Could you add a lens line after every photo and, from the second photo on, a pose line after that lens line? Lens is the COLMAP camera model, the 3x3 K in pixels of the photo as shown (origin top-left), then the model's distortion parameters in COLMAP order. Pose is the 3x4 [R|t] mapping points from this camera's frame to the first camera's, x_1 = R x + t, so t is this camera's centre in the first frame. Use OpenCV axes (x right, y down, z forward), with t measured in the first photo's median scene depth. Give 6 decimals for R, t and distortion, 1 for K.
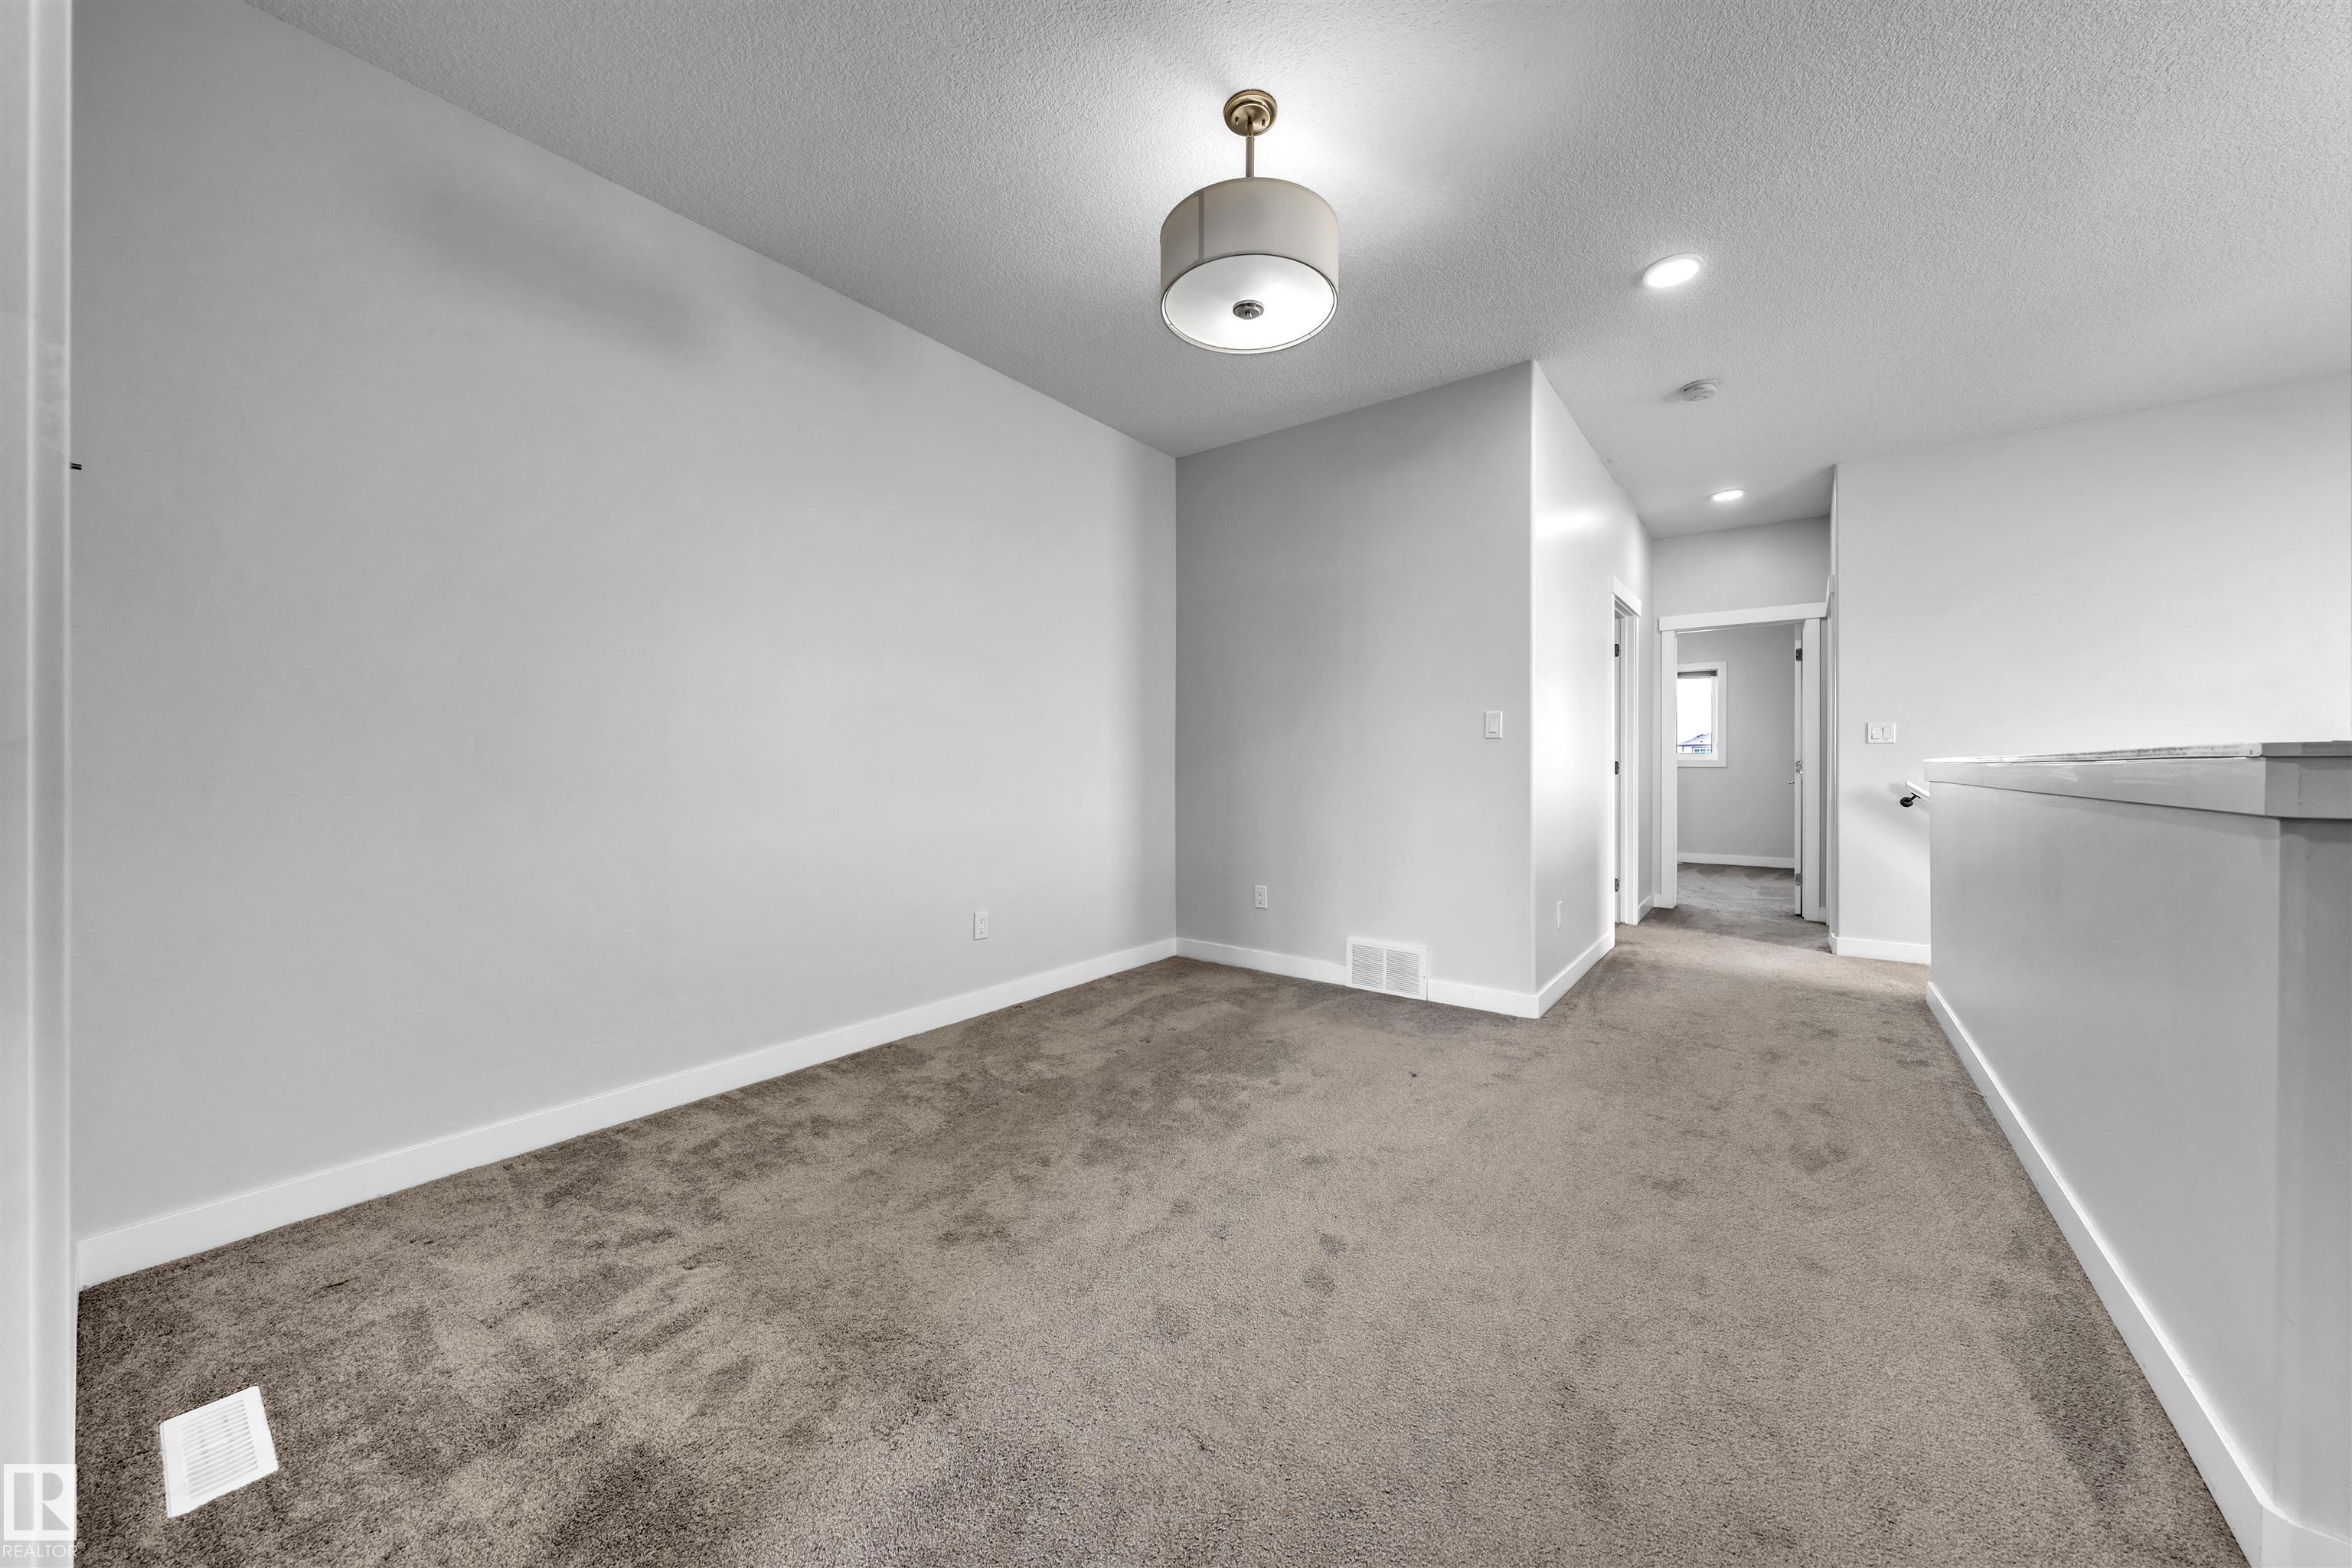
lens RADIAL K [[826.6, 0, 1180.0], [0, 826.6, 755.0], [0, 0, 1]] dist [0.009040, 0.000221]
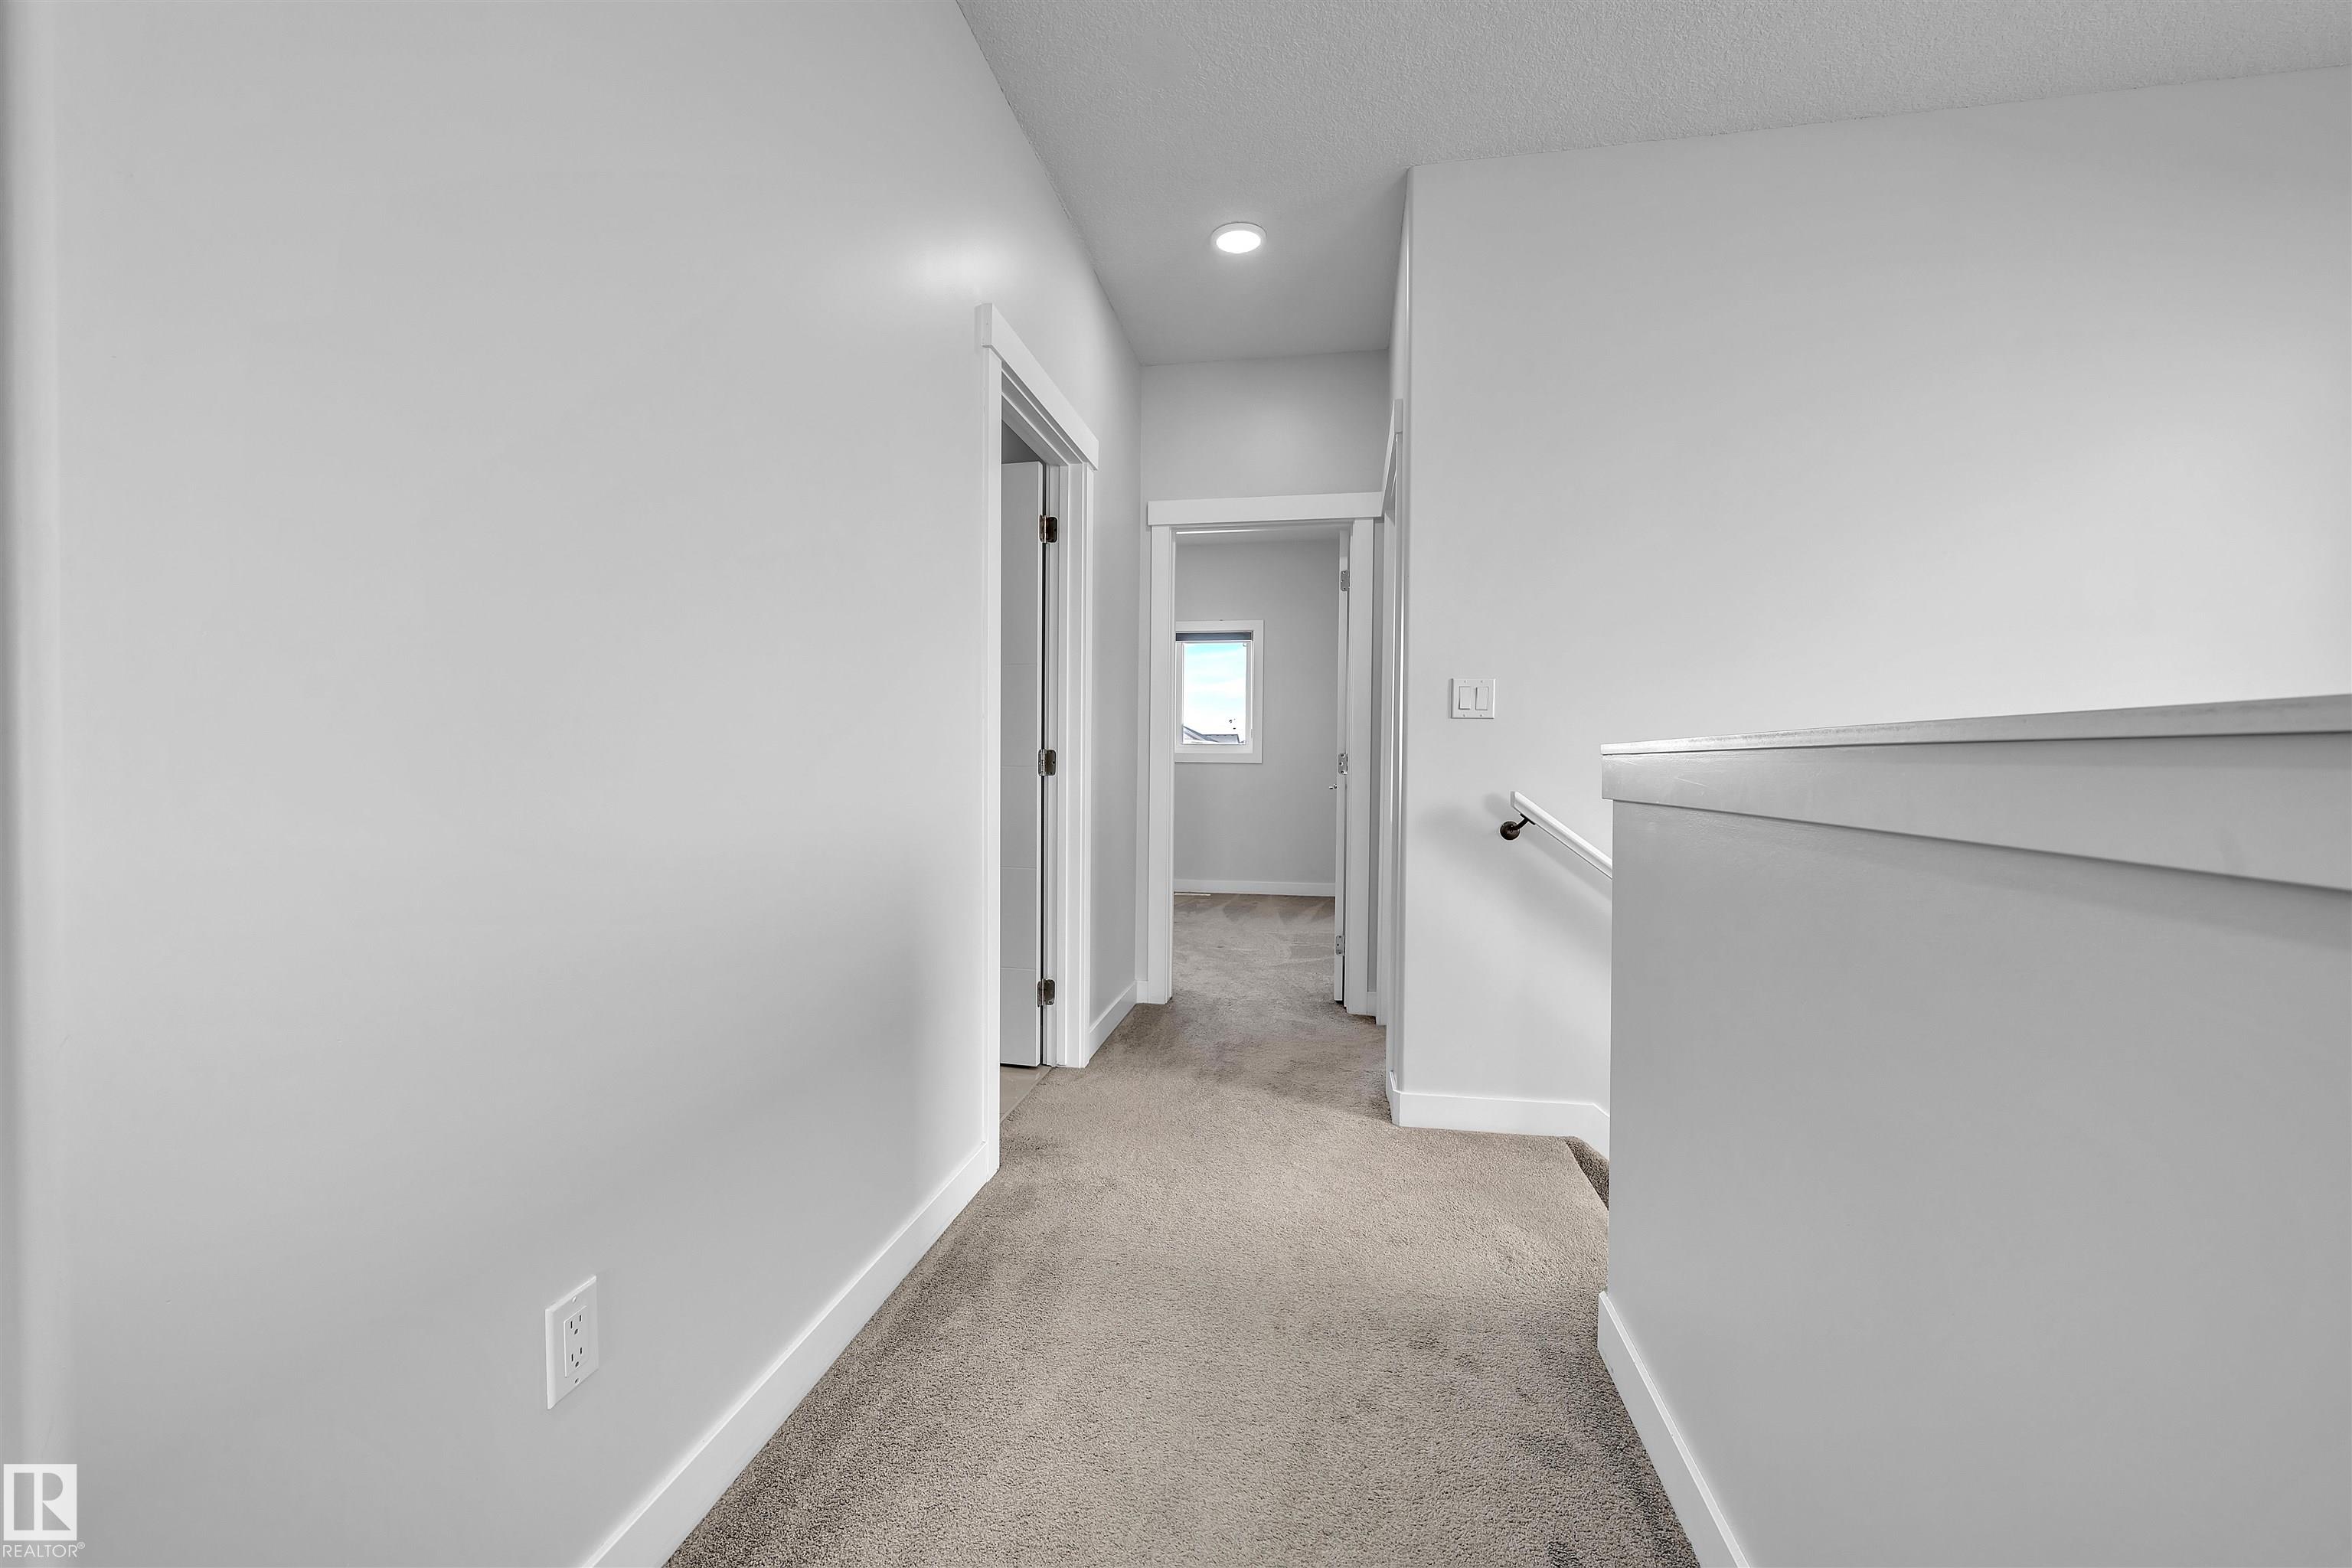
lens RADIAL K [[826.6, 0, 1174.8], [0, 826.6, 779.5], [0, 0, 1]] dist [0.009040, 0.000221]
pose [[0.902720, -0.008099, 0.430152, 0.375938], [-0.006304, 0.999466, 0.032048, 0.007667], [-0.430182, -0.031642, 0.902187, 0.509029]]
